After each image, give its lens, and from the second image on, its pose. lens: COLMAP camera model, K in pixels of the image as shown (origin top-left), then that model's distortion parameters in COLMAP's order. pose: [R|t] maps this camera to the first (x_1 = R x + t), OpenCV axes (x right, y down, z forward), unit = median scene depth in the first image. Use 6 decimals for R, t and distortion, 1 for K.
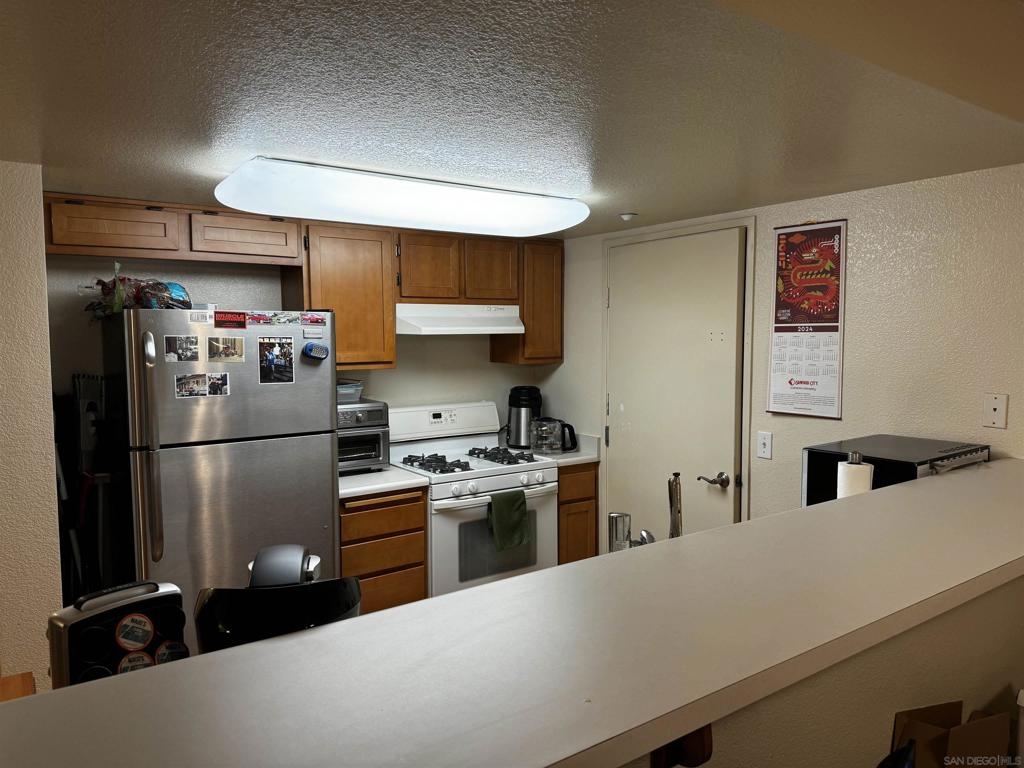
lens RADIAL K [[716.6, 0, 512.0], [0, 716.6, 384.0], [0, 0, 1]] dist [0.166846, -0.330308]
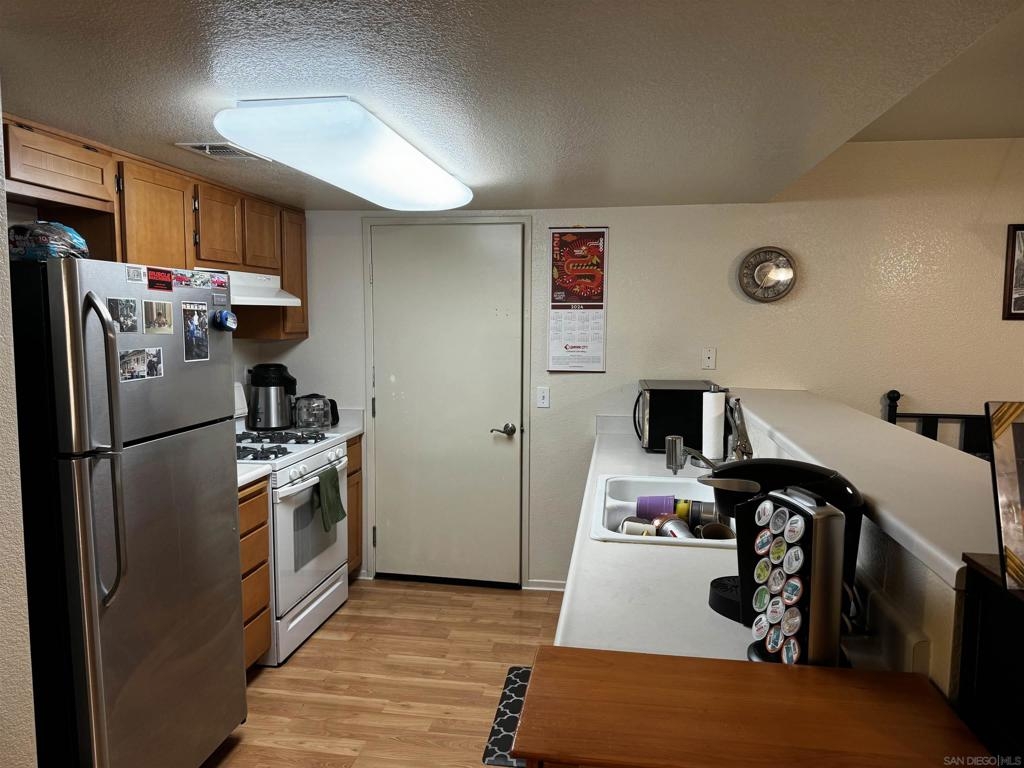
lens RADIAL K [[716.6, 0, 512.0], [0, 716.6, 384.0], [0, 0, 1]] dist [0.166846, -0.330308]
pose [[0.689998, -0.059205, 0.721386, -0.645076], [0.044168, 0.998236, 0.039680, 0.008254], [-0.722463, 0.004483, 0.691395, 0.177994]]
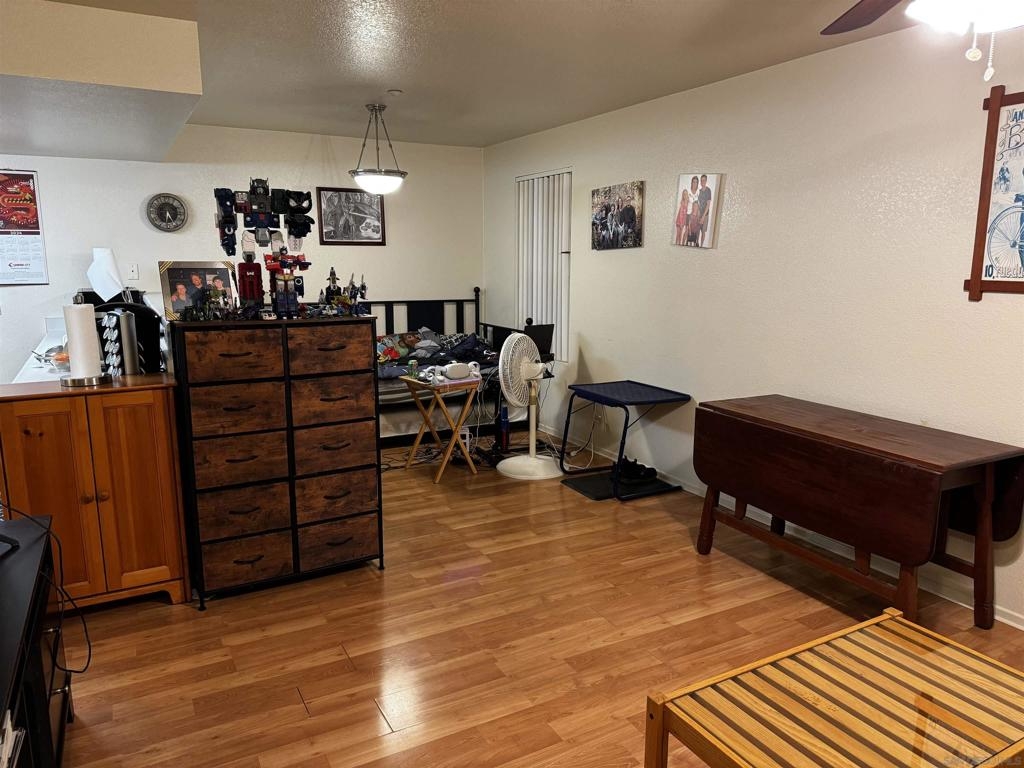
lens RADIAL K [[728.7, 0, 512.0], [0, 728.7, 384.0], [0, 0, 1]] dist [-0.000825, -0.003190]
pose [[0.107552, -0.173774, 0.978895, -1.202521], [0.070173, 0.983477, 0.166878, 0.069140], [-0.991720, 0.050744, 0.117969, -0.327718]]
